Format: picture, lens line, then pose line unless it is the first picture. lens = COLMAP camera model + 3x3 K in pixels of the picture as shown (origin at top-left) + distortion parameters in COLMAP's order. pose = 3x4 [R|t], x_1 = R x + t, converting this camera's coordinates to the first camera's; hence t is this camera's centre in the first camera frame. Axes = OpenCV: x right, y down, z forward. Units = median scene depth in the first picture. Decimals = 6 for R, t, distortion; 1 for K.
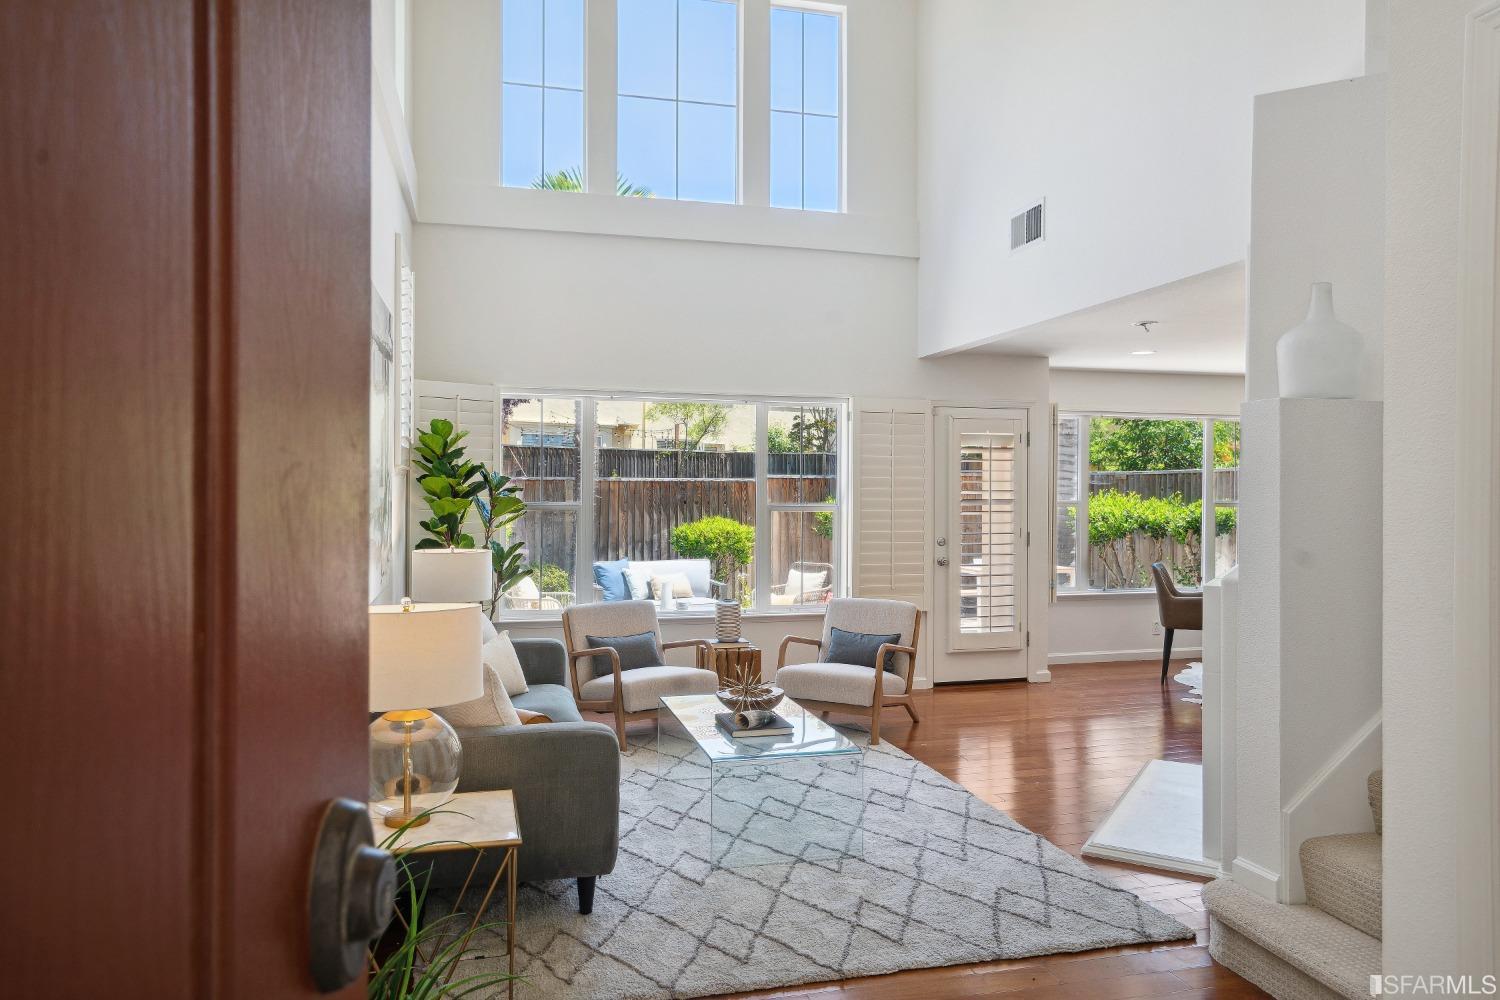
lens RADIAL K [[1009.9, 0, 750.0], [0, 1009.9, 500.0], [0, 0, 1]] dist [-0.003870, 0.000599]
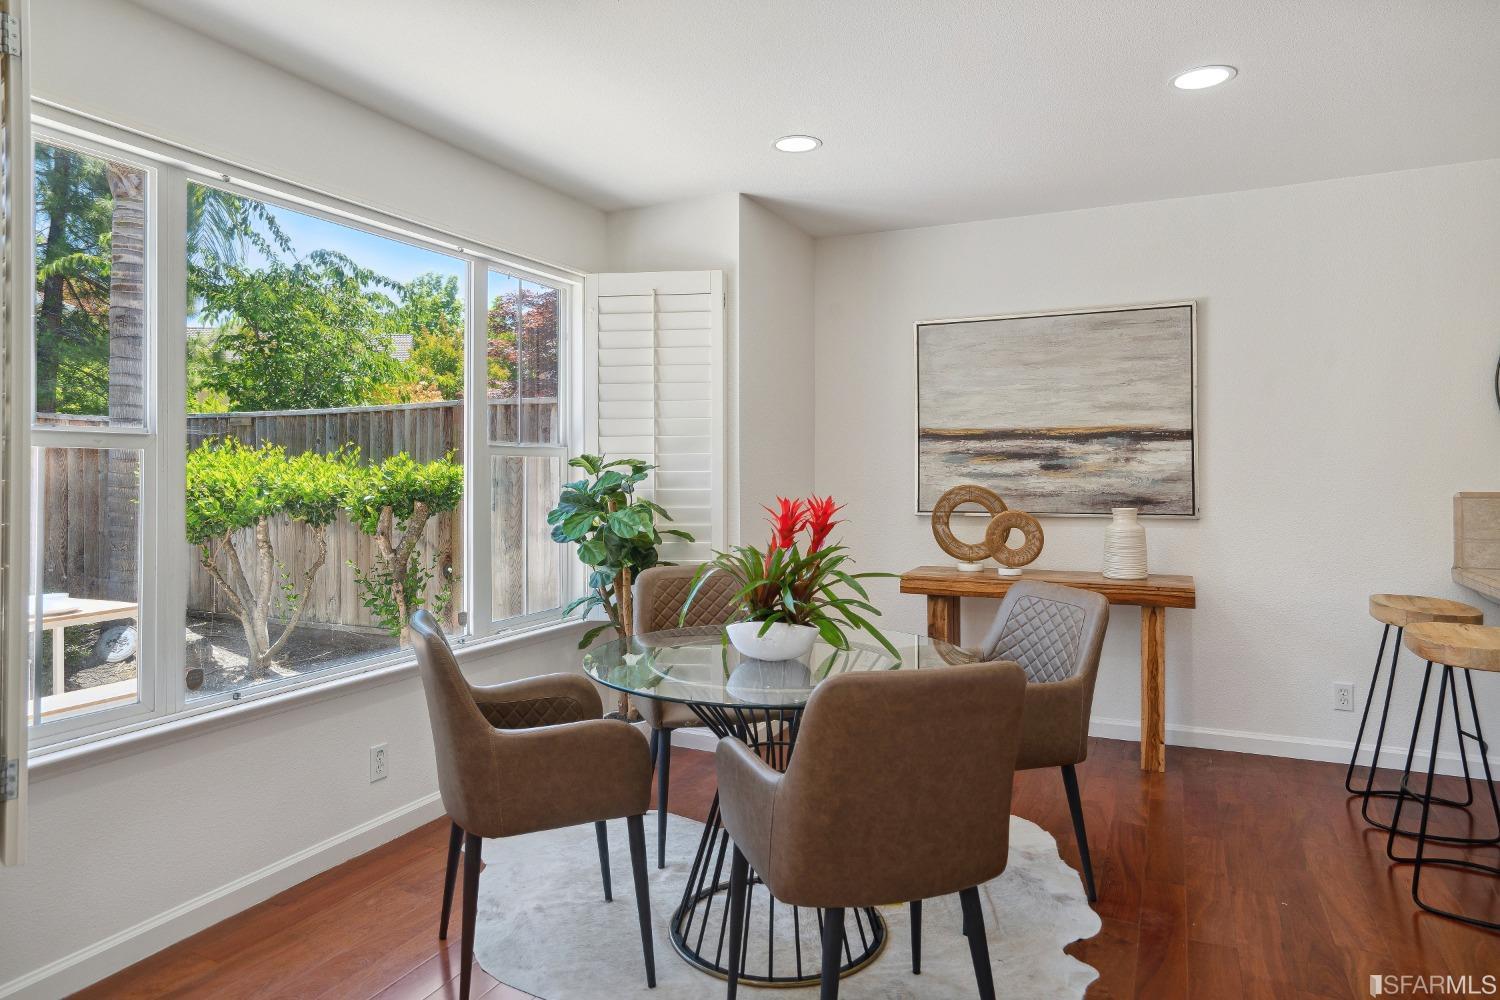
lens RADIAL K [[930.9, 0, 752.5], [0, 930.9, 466.3], [0, 0, 1]] dist [-0.028423, -0.000038]
pose [[0.635053, -0.000964, 0.772468, 0.259957], [0.012367, 0.999884, -0.008919, 0.021653], [-0.772370, 0.015217, 0.634991, 0.787833]]
